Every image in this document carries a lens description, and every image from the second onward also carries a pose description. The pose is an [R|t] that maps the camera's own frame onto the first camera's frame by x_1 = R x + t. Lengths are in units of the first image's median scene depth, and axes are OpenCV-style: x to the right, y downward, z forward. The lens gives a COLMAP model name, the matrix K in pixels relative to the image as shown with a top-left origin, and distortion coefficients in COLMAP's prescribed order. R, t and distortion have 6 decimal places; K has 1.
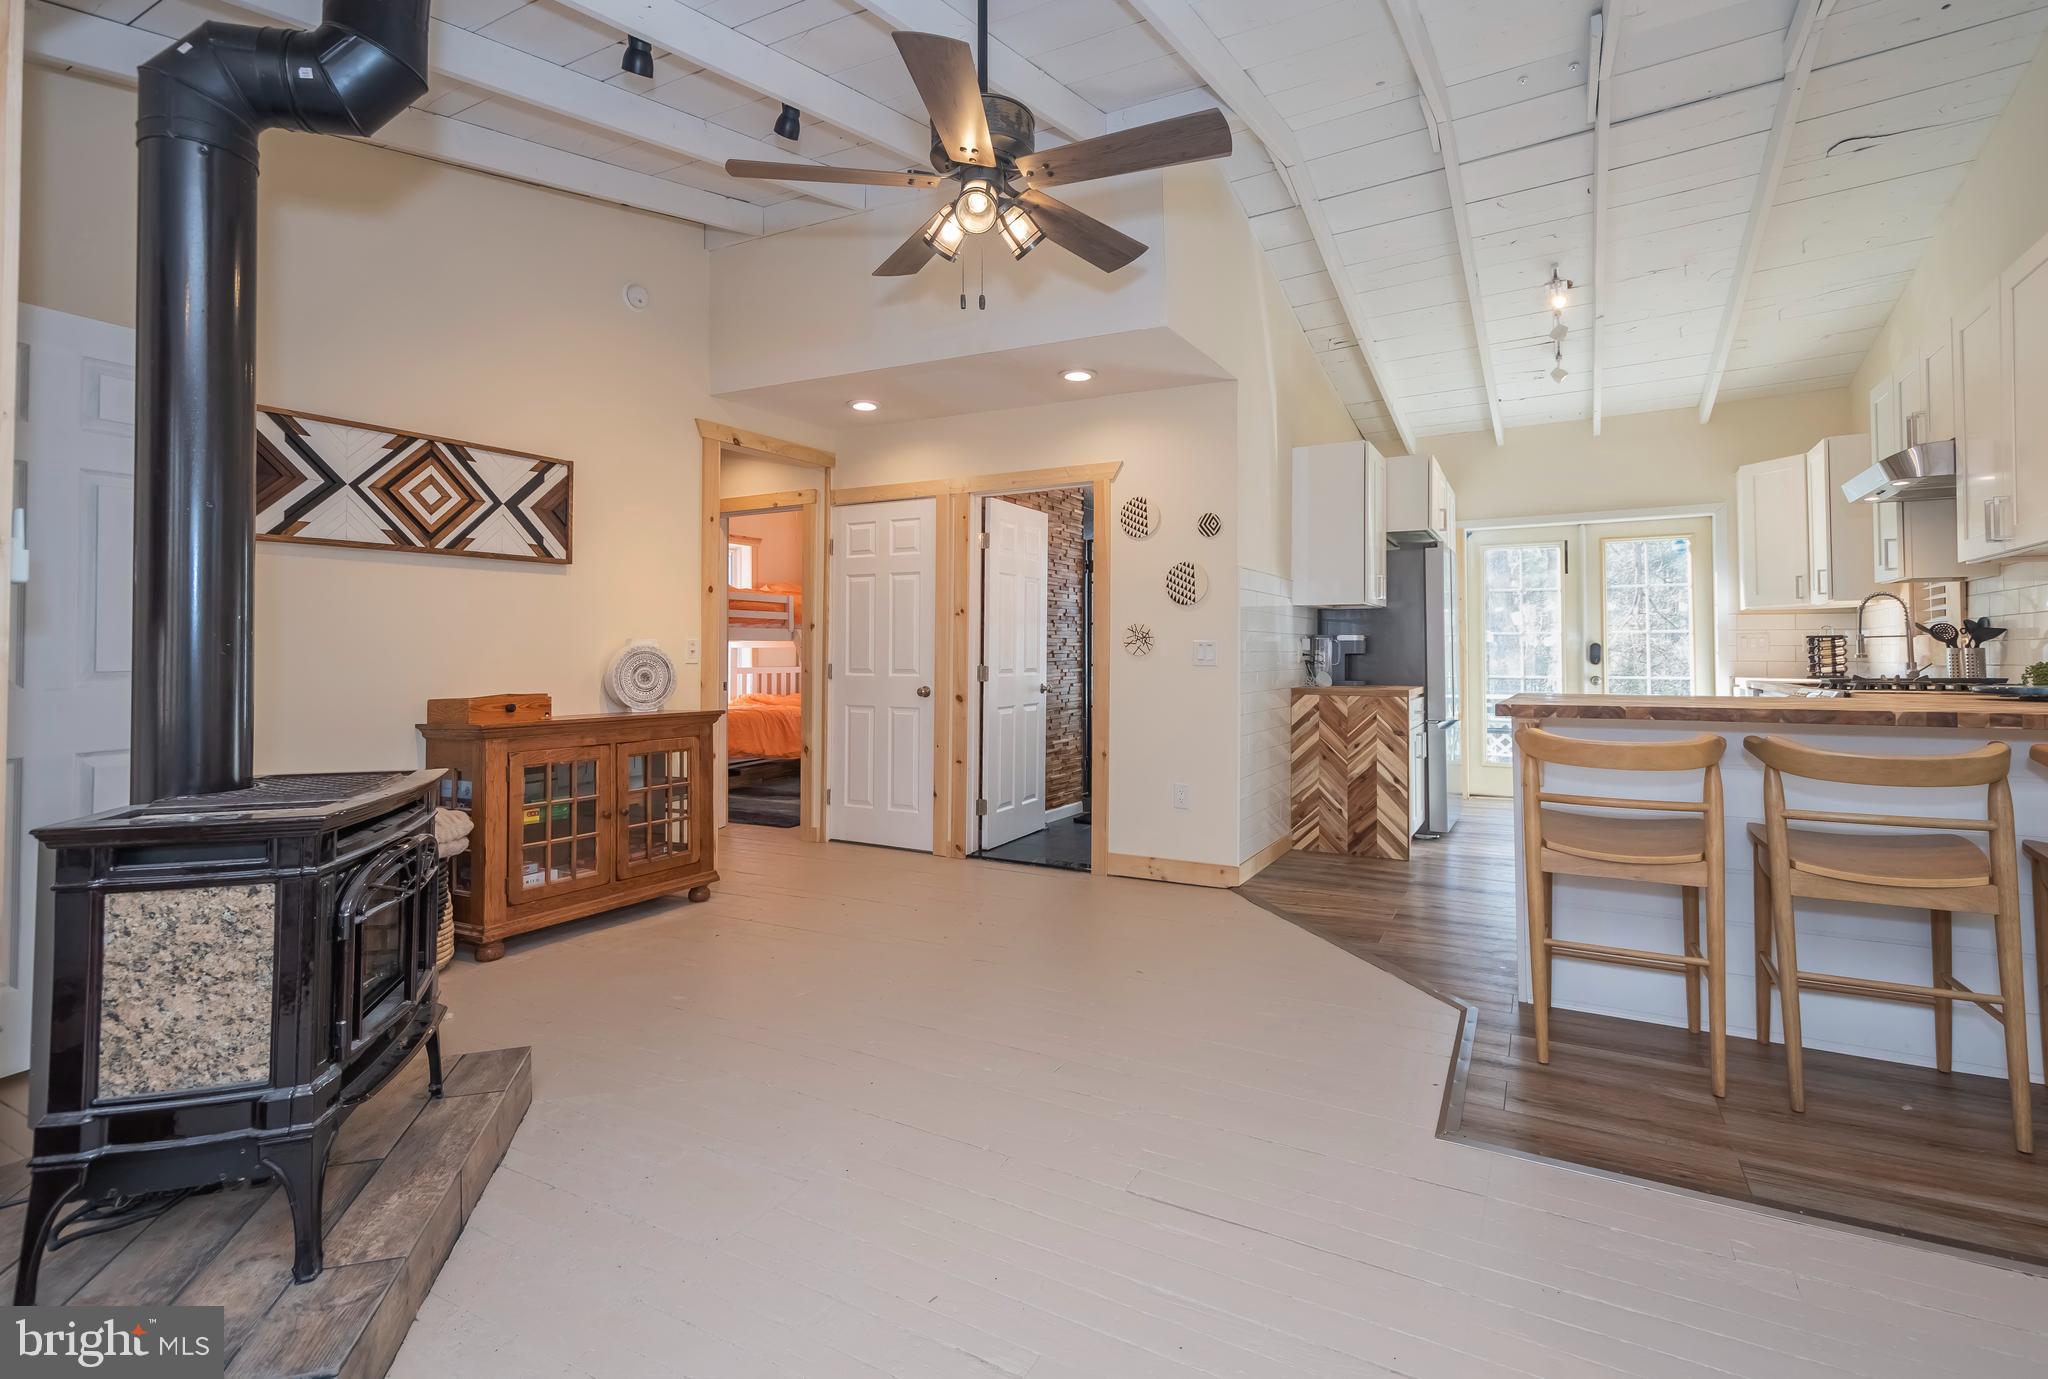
lens RADIAL K [[985.6, 0, 1010.8], [0, 985.6, 632.5], [0, 0, 1]] dist [-0.002002, -0.000144]
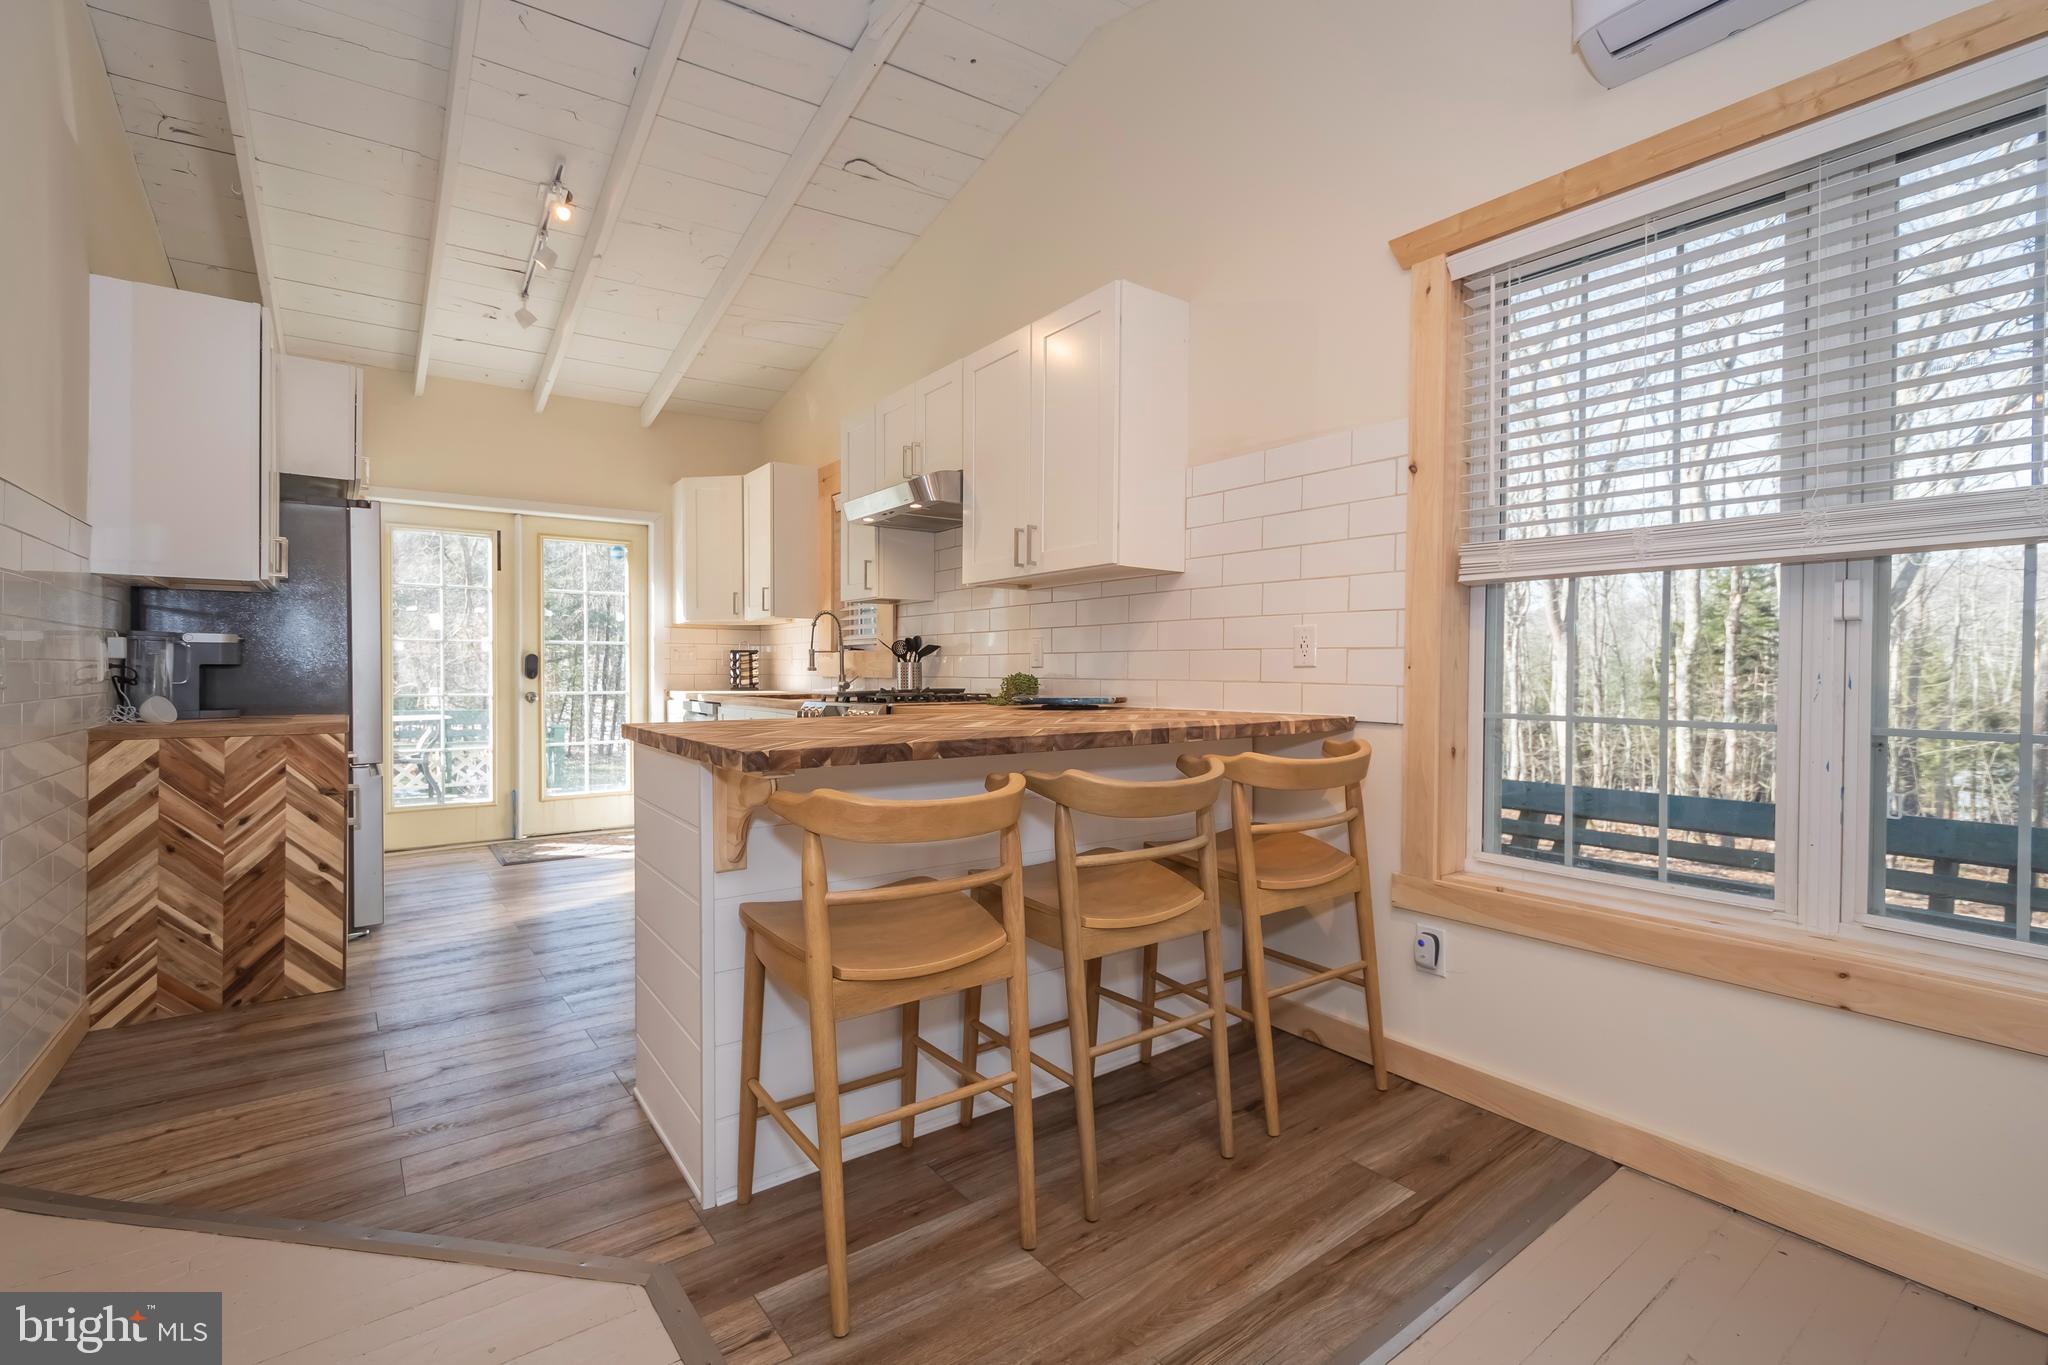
lens RADIAL K [[928.3, 0, 1033.1], [0, 928.3, 676.3], [0, 0, 1]] dist [0.005129, 0.000257]
pose [[0.401963, -0.006329, 0.915634, 0.030803], [-0.022455, 0.999607, 0.016767, 0.008450], [-0.915381, -0.027300, 0.401663, 0.341601]]
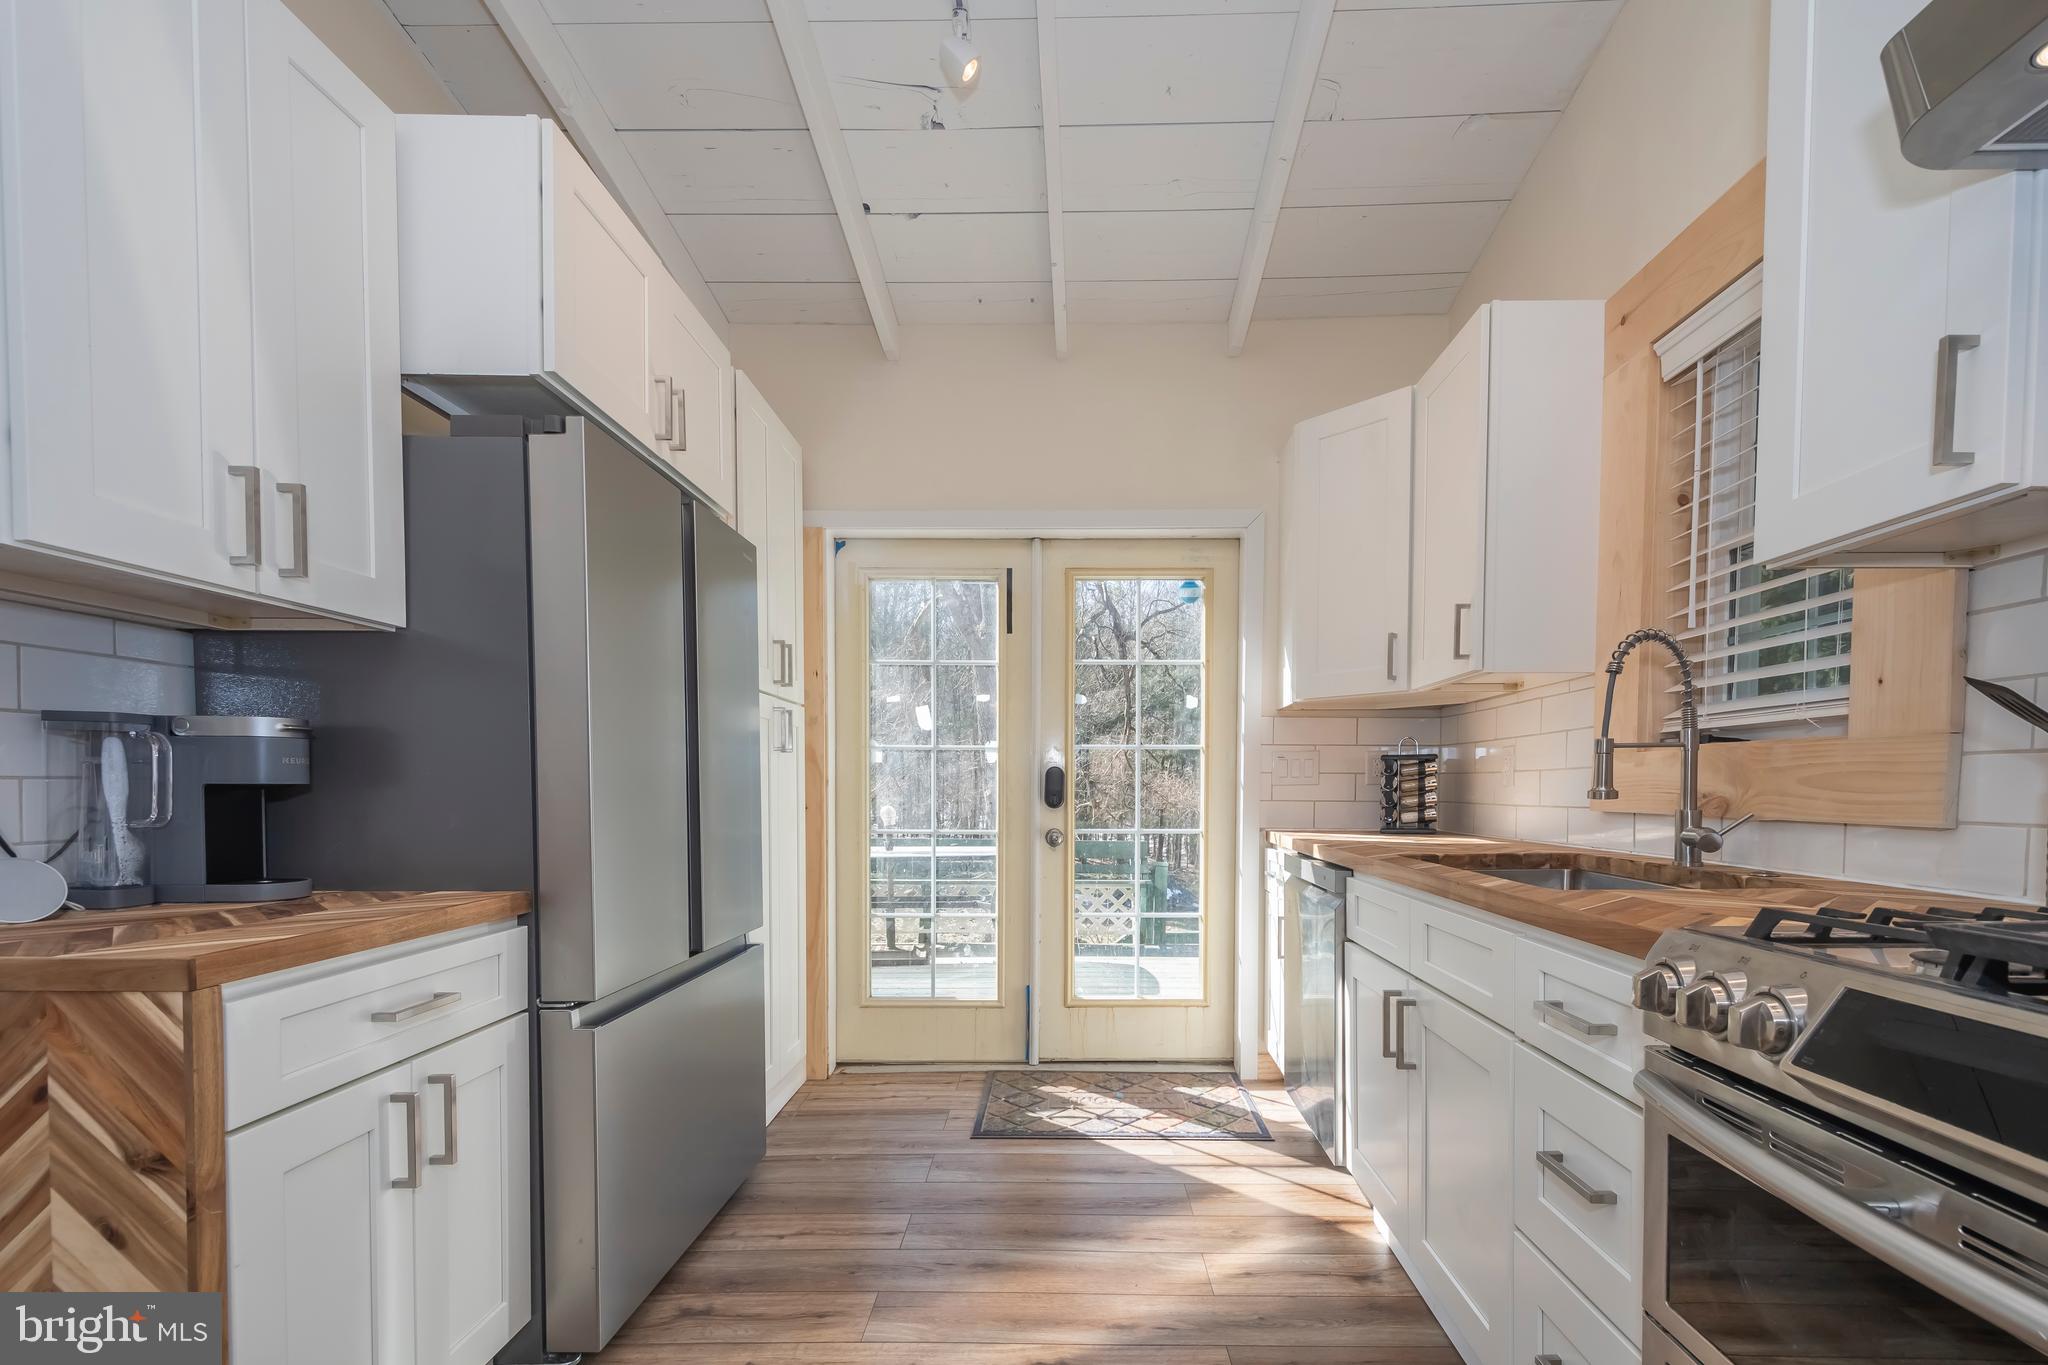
lens RADIAL K [[928.3, 0, 1055.8], [0, 928.3, 805.9], [0, 0, 1]] dist [0.005129, 0.000257]
pose [[0.881273, -0.008796, 0.472526, 0.454006], [-0.011103, 0.999165, 0.039307, 0.014918], [-0.472477, -0.039887, 0.880440, 0.708678]]
